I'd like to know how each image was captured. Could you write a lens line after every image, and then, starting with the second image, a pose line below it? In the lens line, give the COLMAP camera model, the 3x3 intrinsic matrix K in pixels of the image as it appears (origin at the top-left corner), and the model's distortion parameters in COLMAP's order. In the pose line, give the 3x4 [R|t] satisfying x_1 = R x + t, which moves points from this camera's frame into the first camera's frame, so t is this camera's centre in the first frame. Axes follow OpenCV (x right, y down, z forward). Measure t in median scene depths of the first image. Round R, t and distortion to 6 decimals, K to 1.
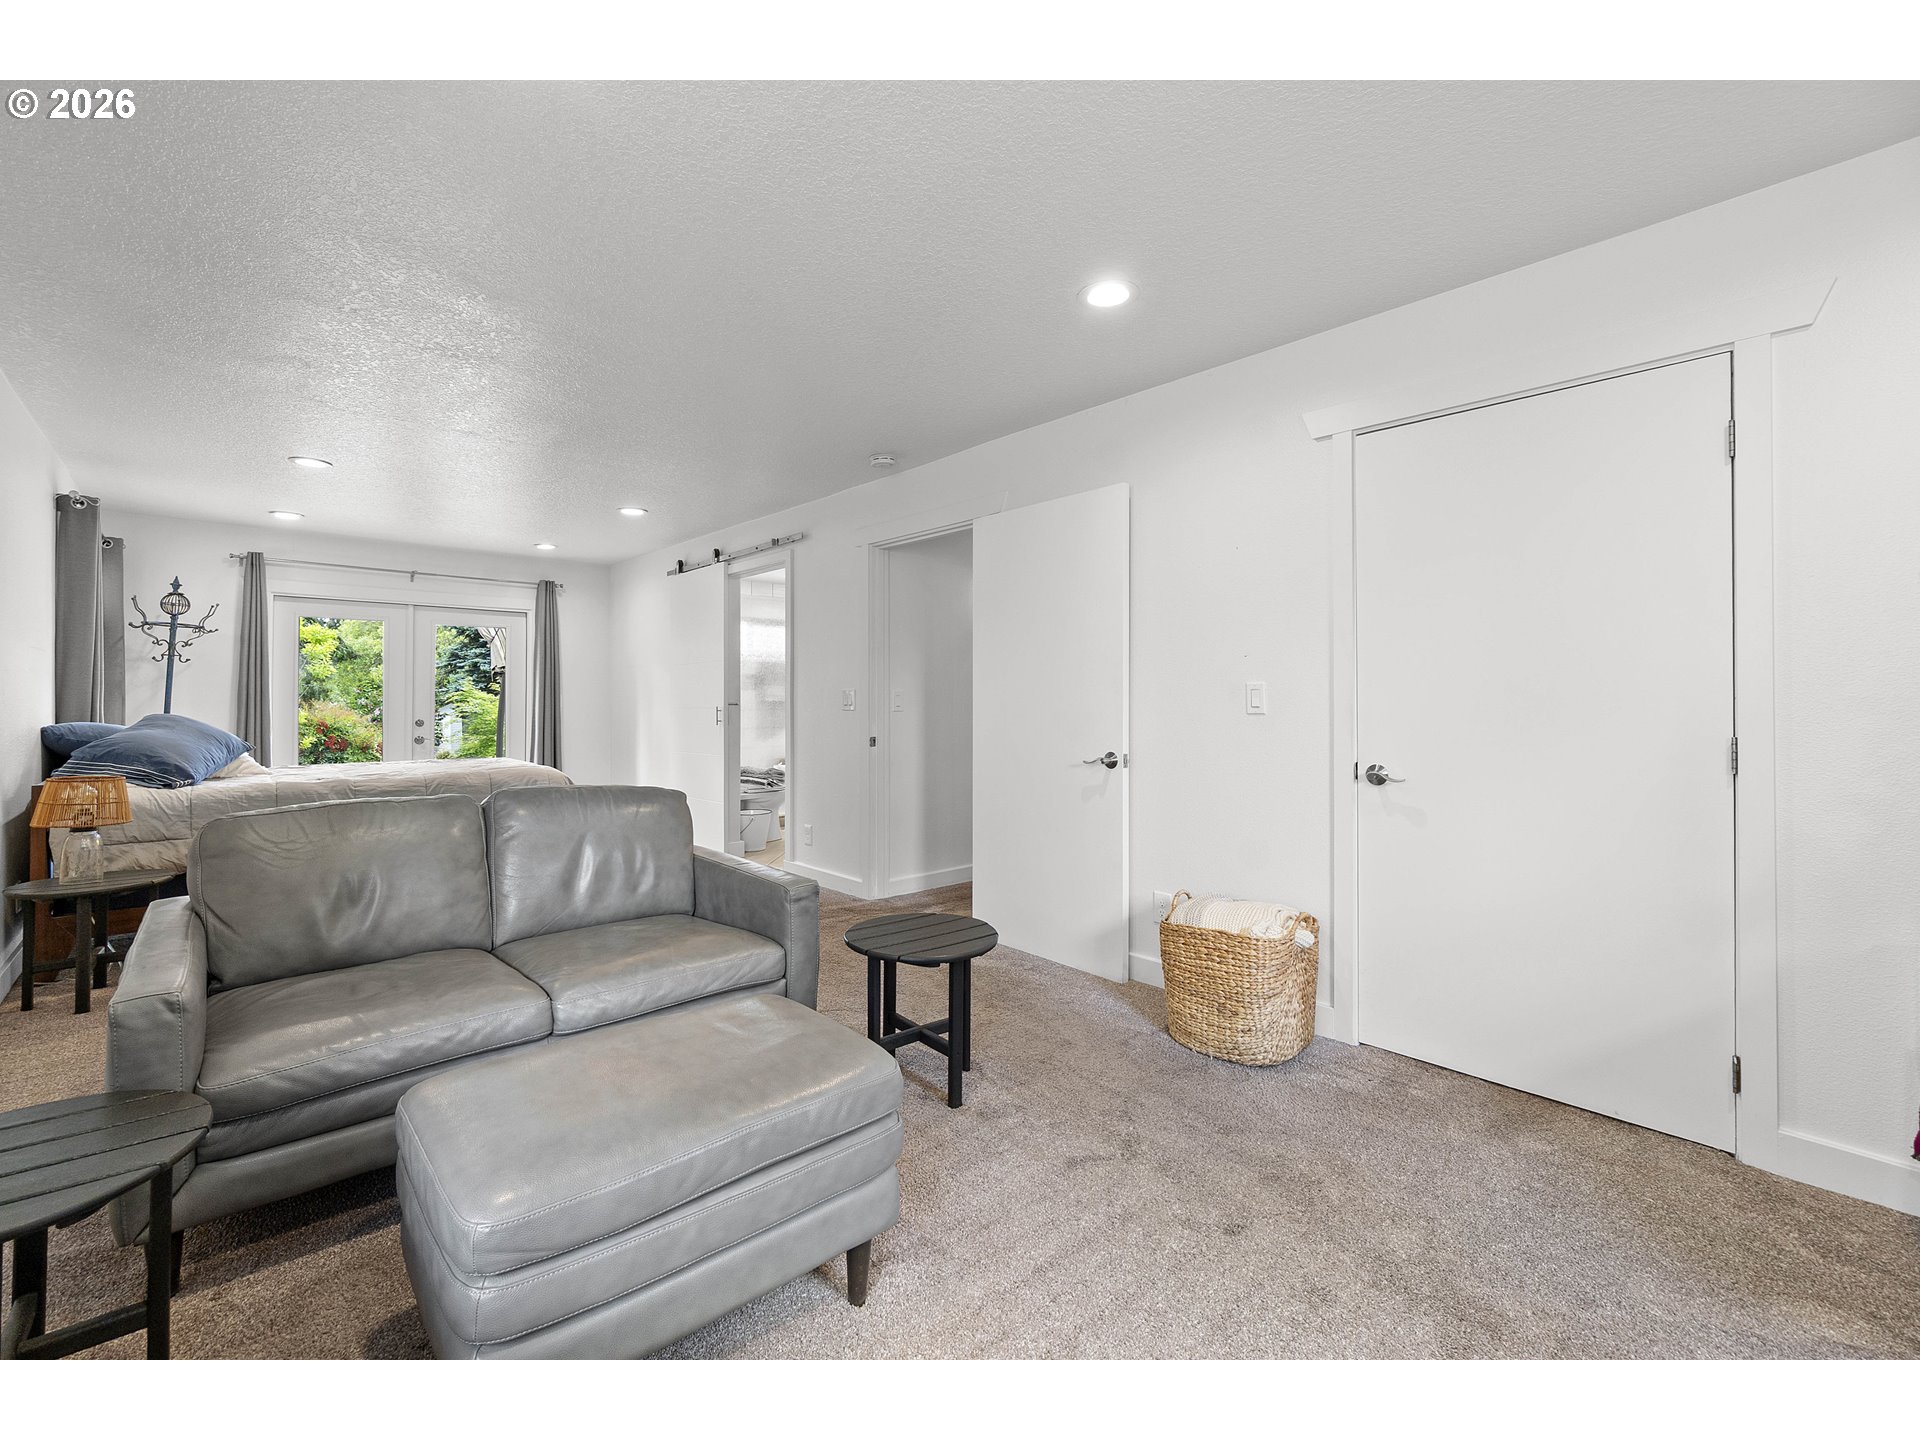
lens RADIAL K [[817.2, 0, 957.5], [0, 817.2, 706.0], [0, 0, 1]] dist [0.004462, 0.000183]
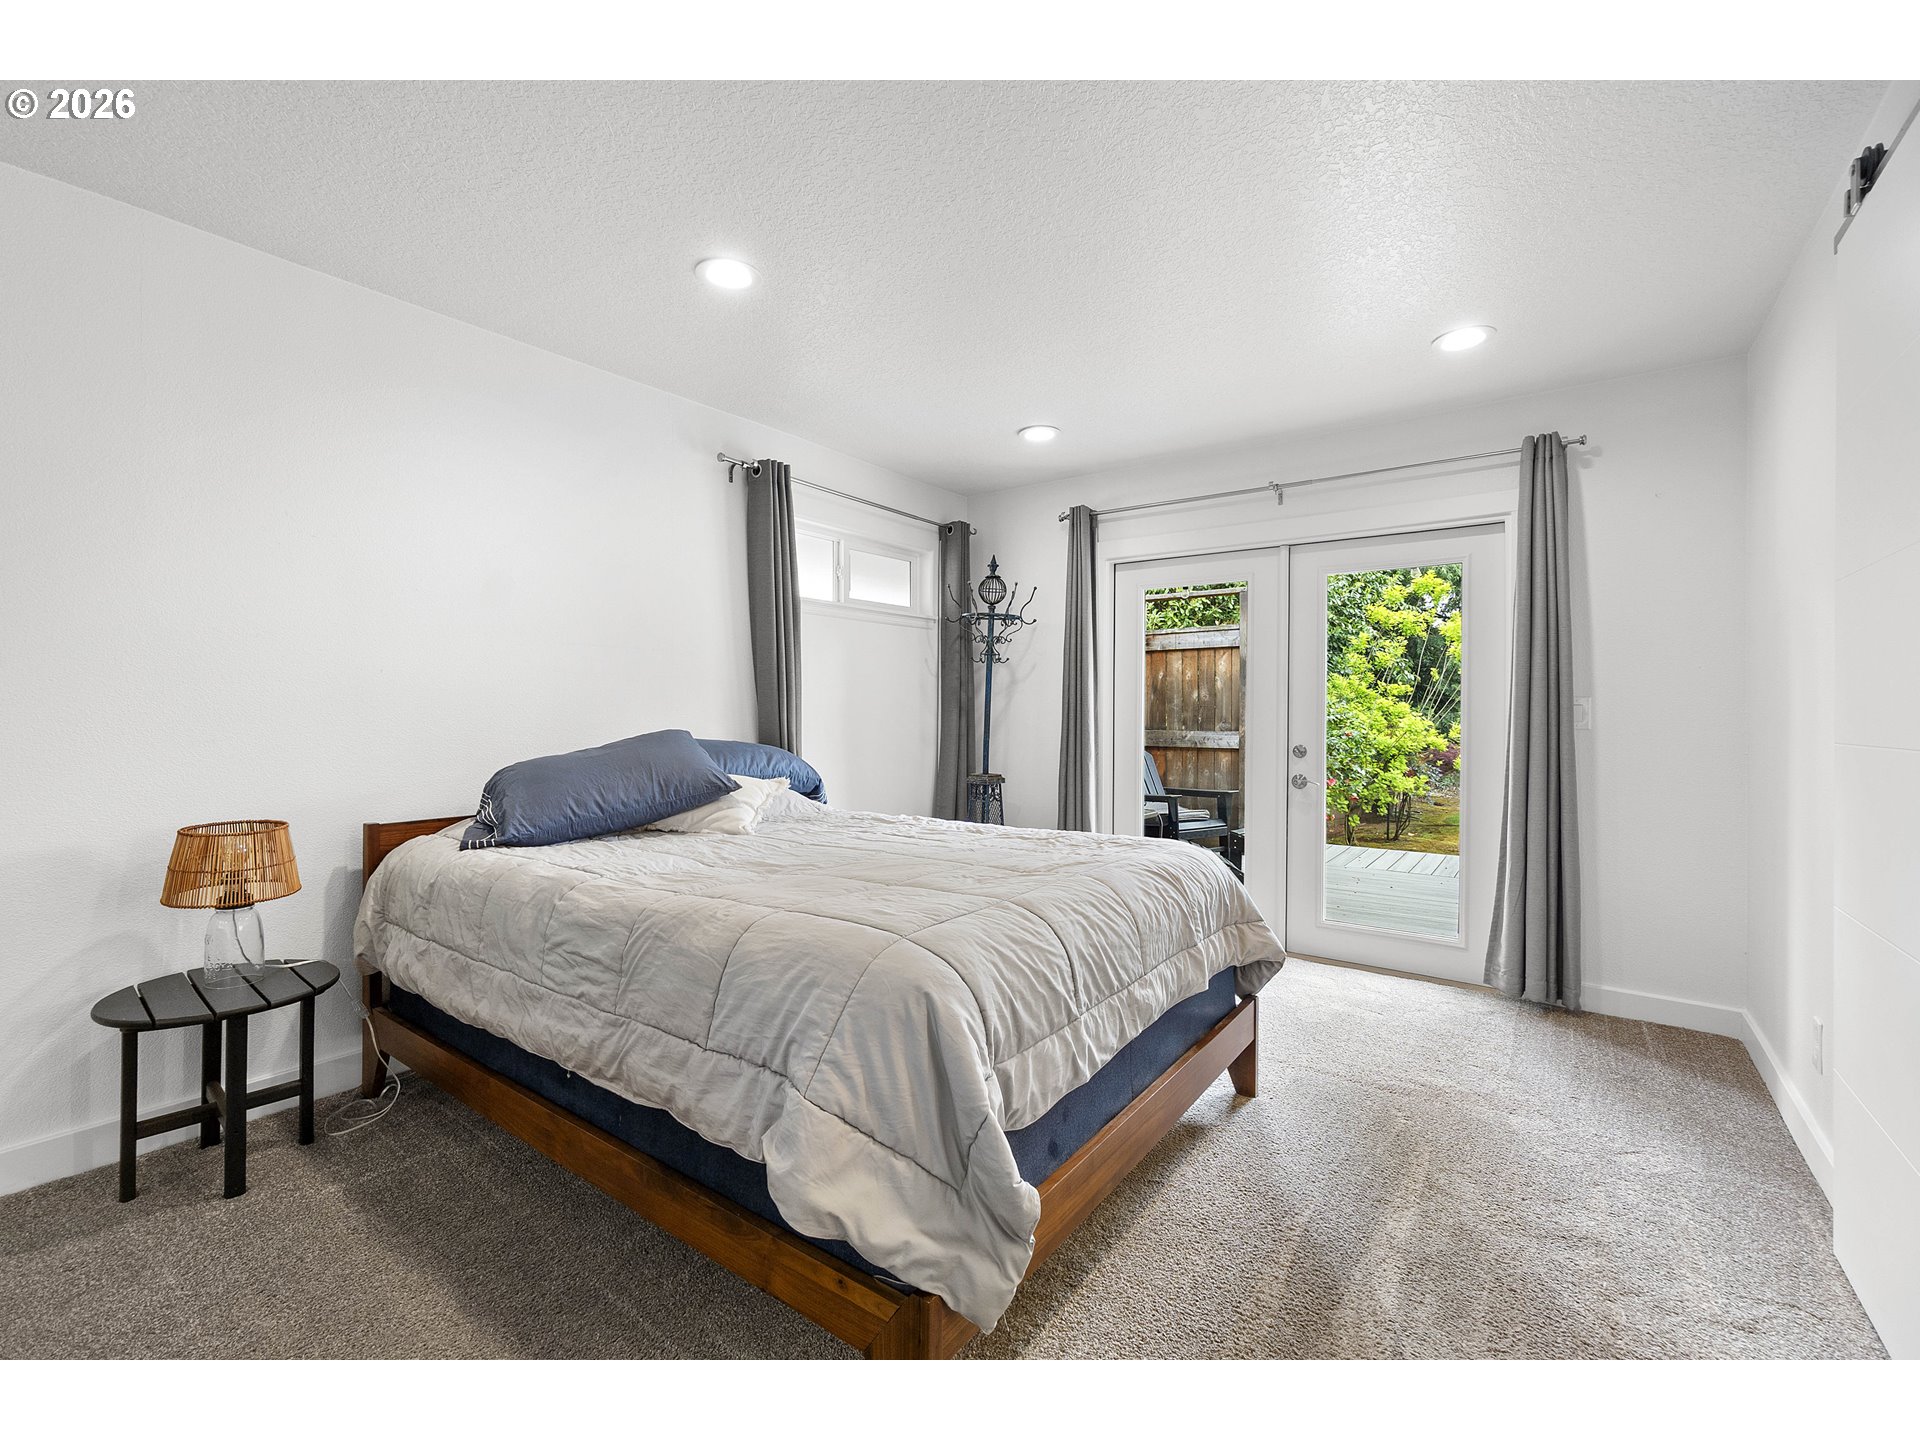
lens RADIAL K [[817.2, 0, 960.0], [0, 817.2, 714.5], [0, 0, 1]] dist [0.004462, 0.000183]
pose [[0.208438, 0.003587, -0.978029, -0.152947], [-0.007991, 0.999966, 0.001965, -0.004289], [0.978003, 0.007406, 0.208460, 0.660242]]
